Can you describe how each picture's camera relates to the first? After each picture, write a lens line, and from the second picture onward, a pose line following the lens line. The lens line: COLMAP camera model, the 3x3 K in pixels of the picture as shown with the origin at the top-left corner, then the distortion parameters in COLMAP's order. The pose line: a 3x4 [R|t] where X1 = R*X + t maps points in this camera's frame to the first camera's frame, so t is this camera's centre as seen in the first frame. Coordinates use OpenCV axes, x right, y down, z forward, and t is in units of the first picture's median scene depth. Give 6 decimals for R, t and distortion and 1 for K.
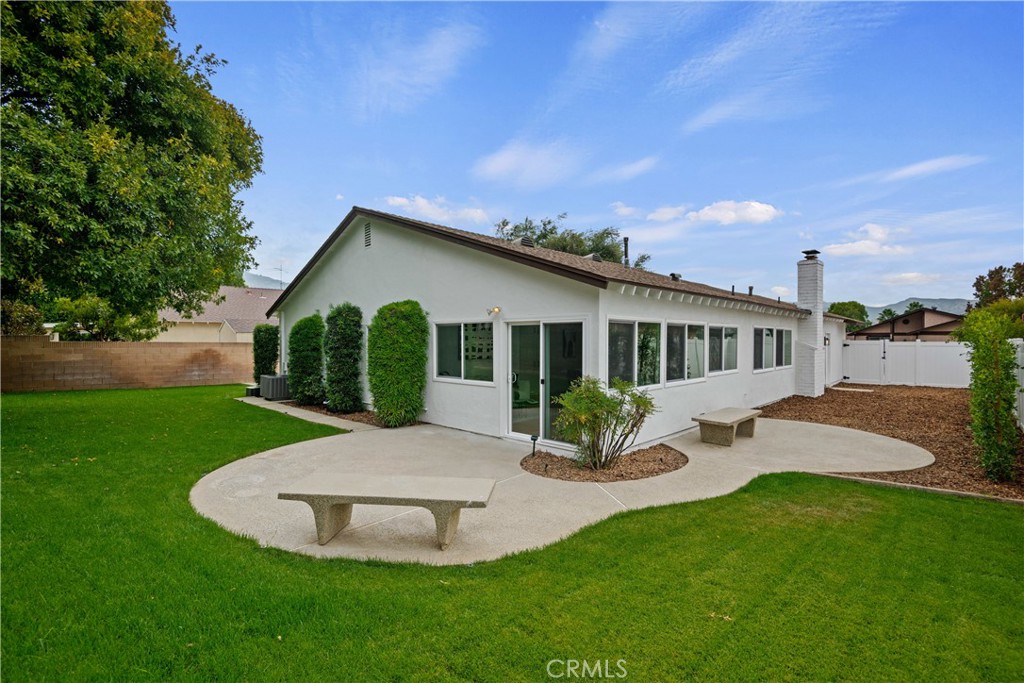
lens RADIAL K [[467.7, 0, 511.3], [0, 467.7, 343.9], [0, 0, 1]] dist [-0.003198, -0.000190]
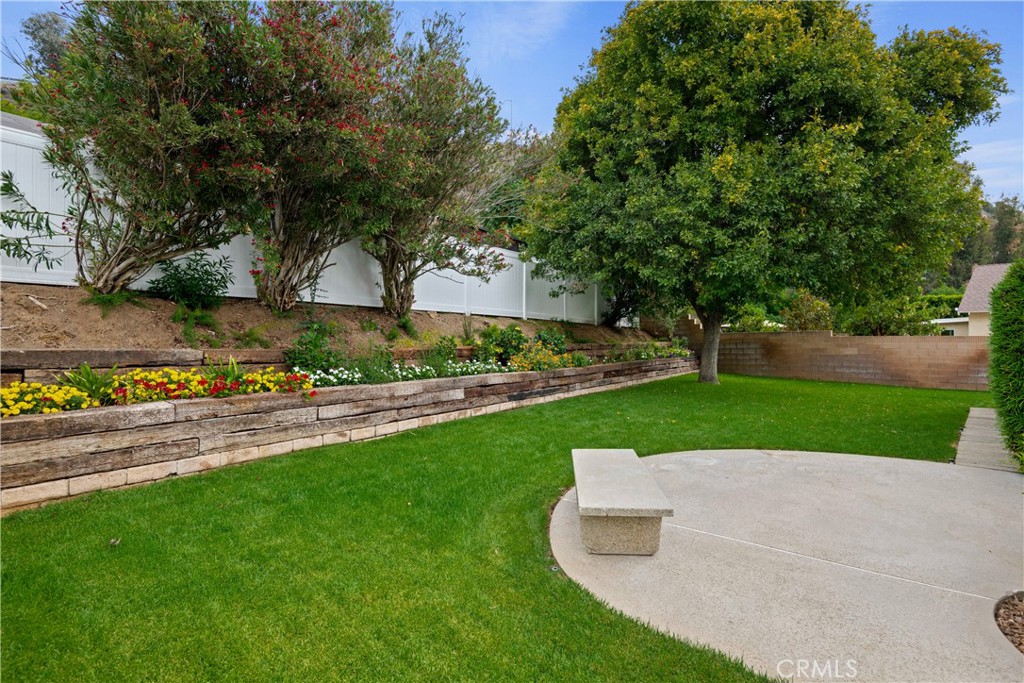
lens RADIAL K [[518.2, 0, 511.2], [0, 518.2, 342.4], [0, 0, 1]] dist [0.000524, 0.000255]
pose [[0.000819, -0.003414, -0.999994, 0.227862], [-0.004584, 0.999984, -0.003418, 0.016389], [0.999989, 0.004587, 0.000804, 0.238731]]
